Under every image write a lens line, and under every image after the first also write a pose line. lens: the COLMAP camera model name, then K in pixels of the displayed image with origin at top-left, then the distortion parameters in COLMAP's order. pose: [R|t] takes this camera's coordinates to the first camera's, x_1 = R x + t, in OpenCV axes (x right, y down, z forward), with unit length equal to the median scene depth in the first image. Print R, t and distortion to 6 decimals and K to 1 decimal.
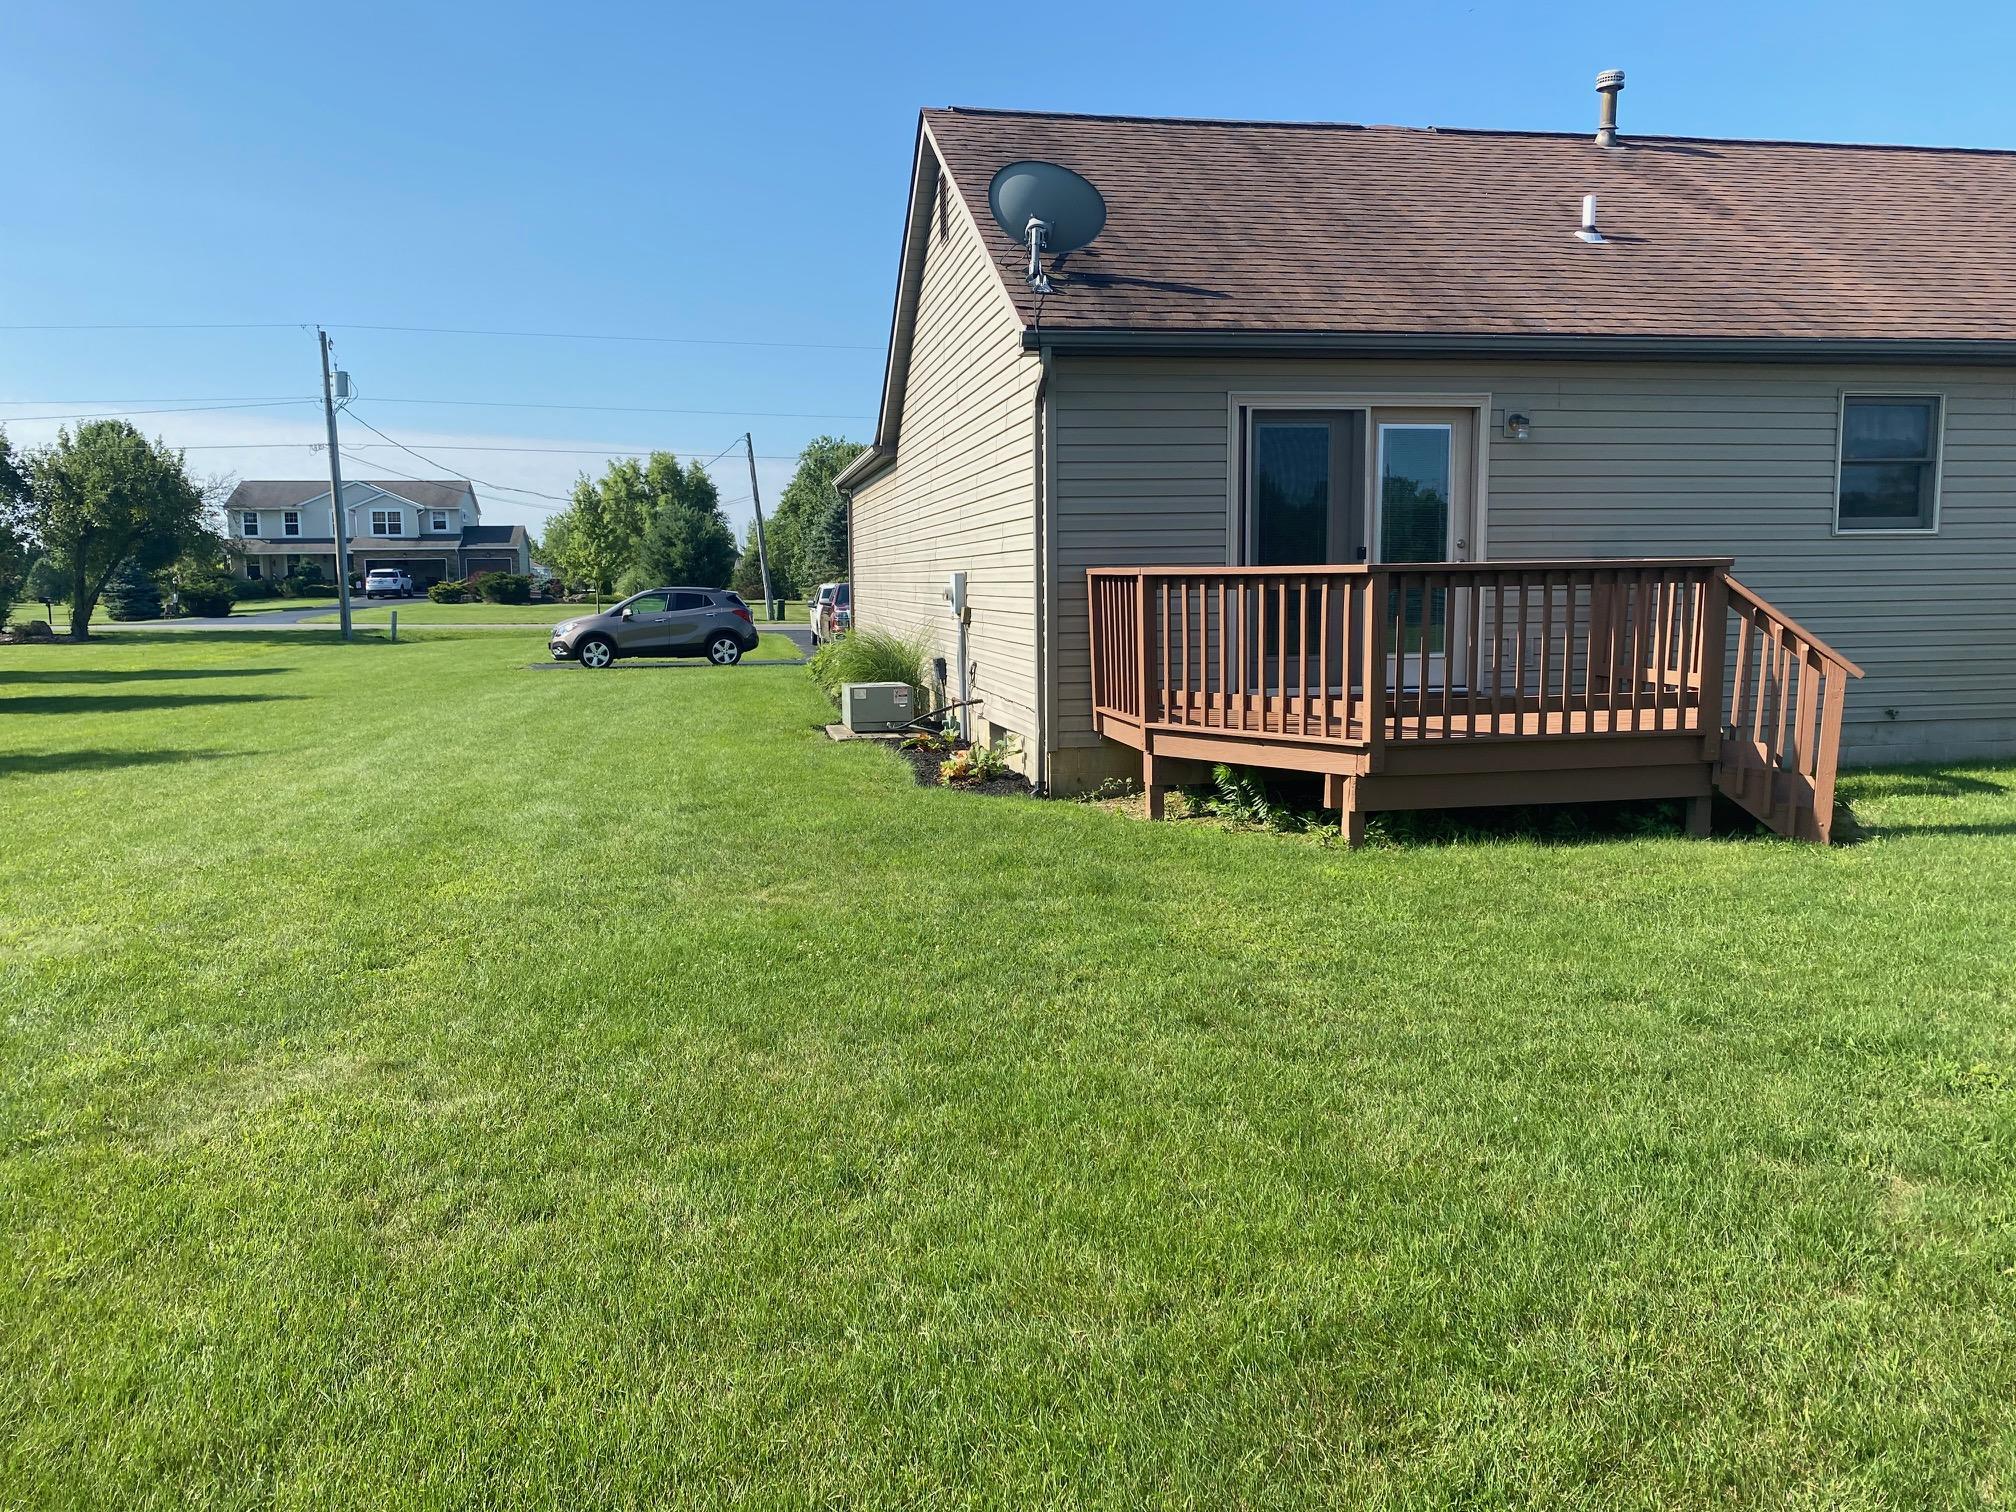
lens RADIAL K [[1535.7, 0, 1004.0], [0, 1535.7, 747.6], [0, 0, 1]] dist [0.013534, -0.004468]
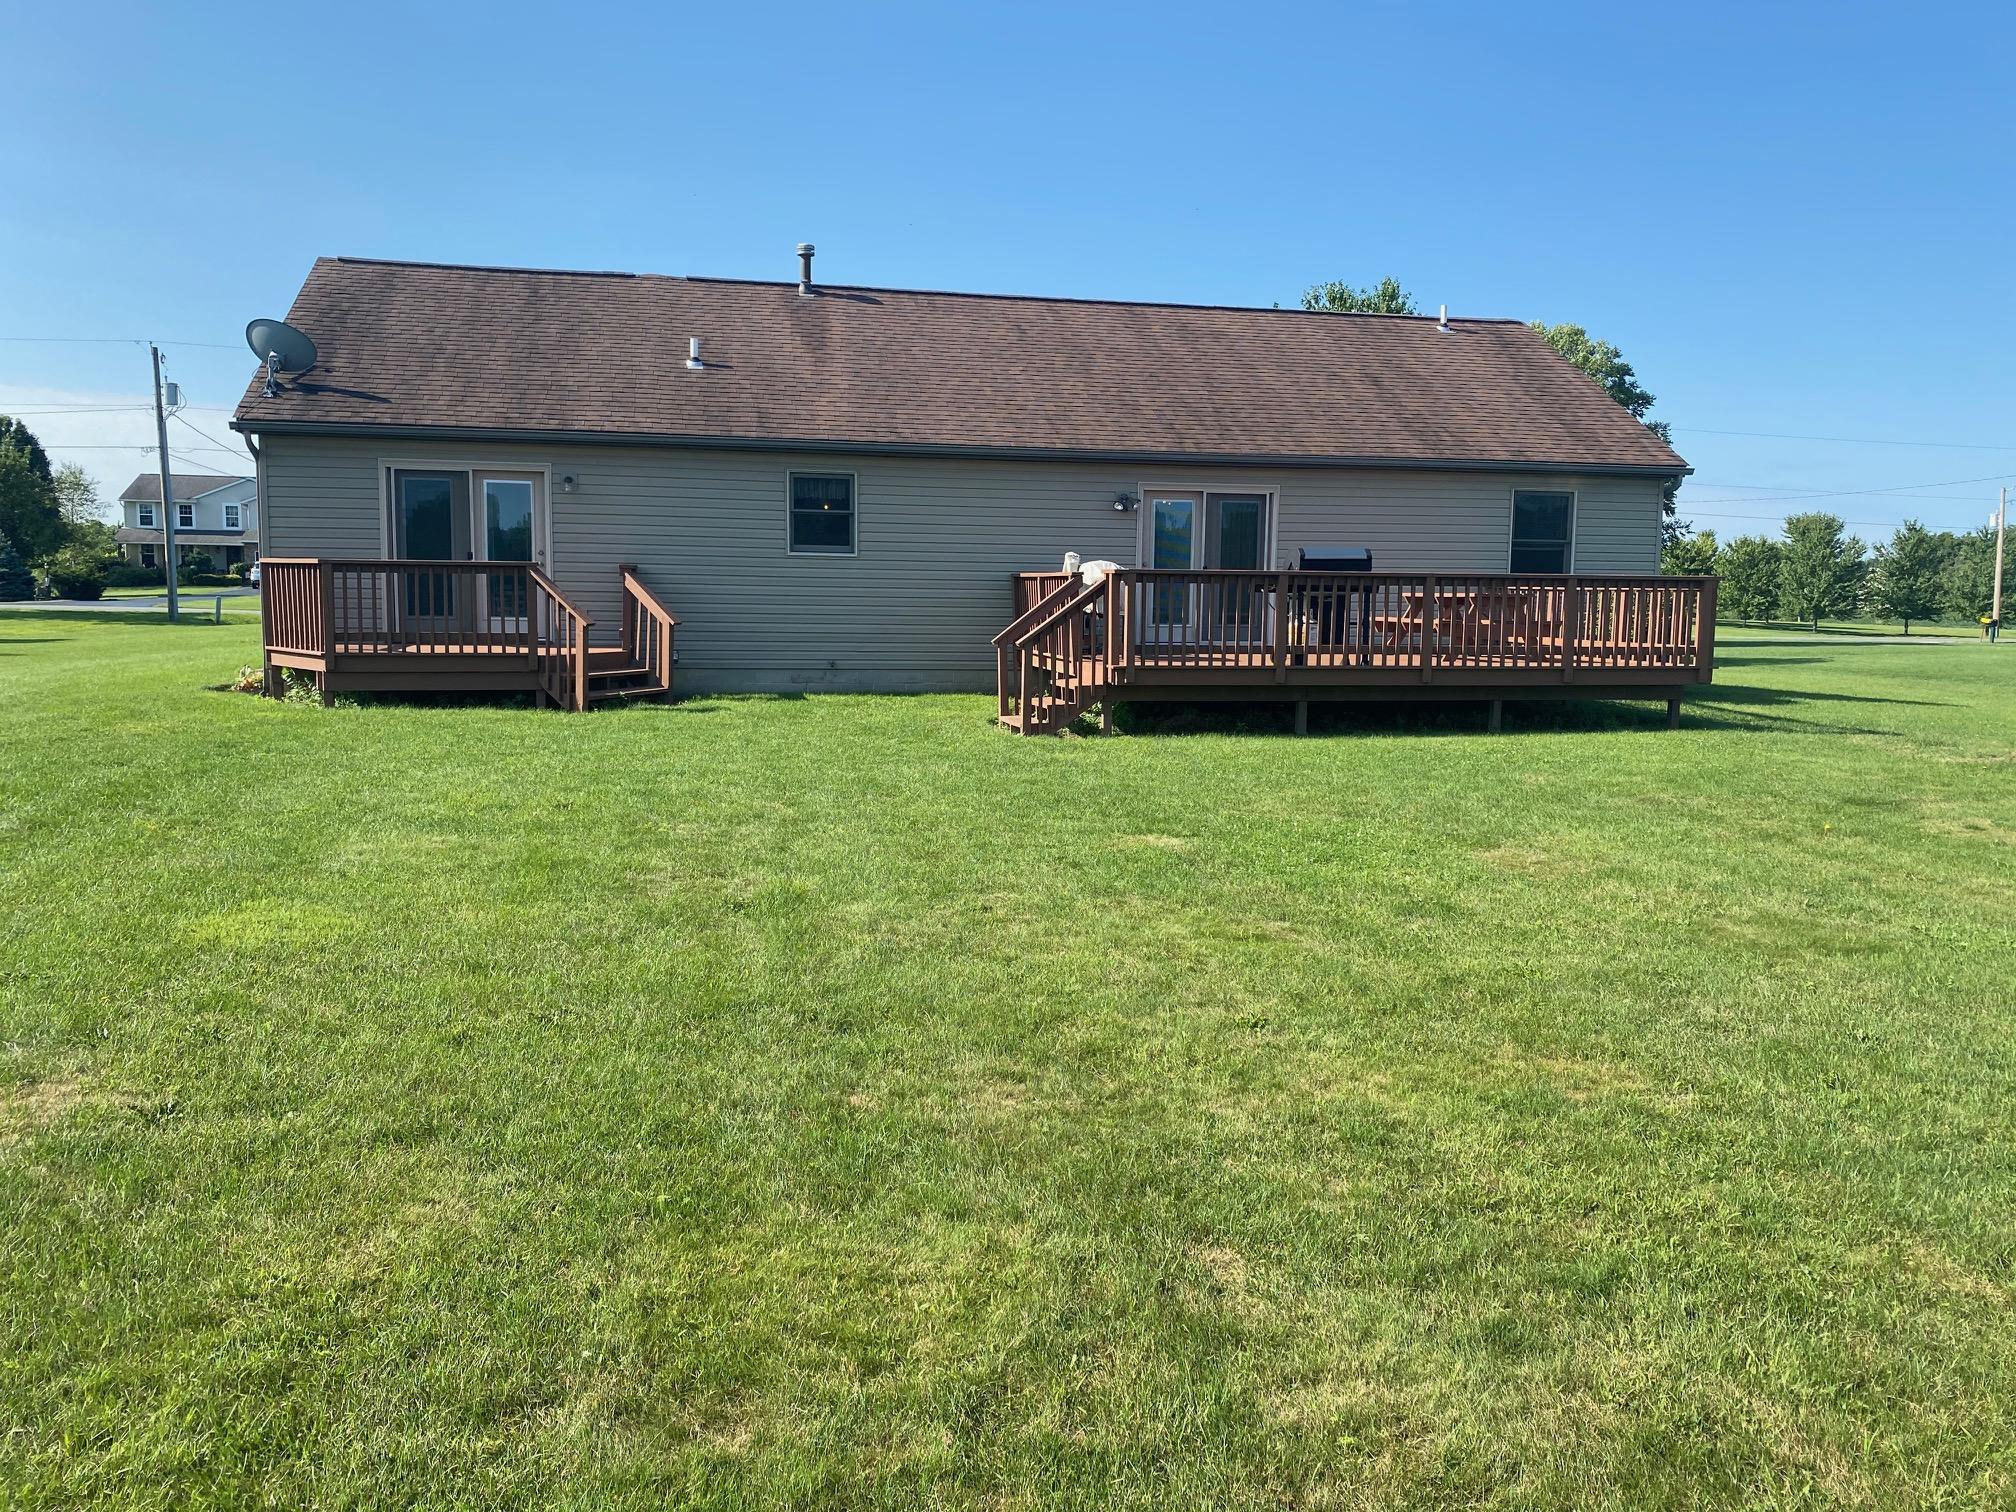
lens RADIAL K [[1535.7, 0, 1004.0], [0, 1535.7, 747.6], [0, 0, 1]] dist [0.013534, -0.004468]
pose [[0.999449, 0.023612, 0.023323, 0.668291], [-0.023449, 0.999699, -0.007226, 0.069294], [-0.023487, 0.006675, 0.999702, -0.592355]]
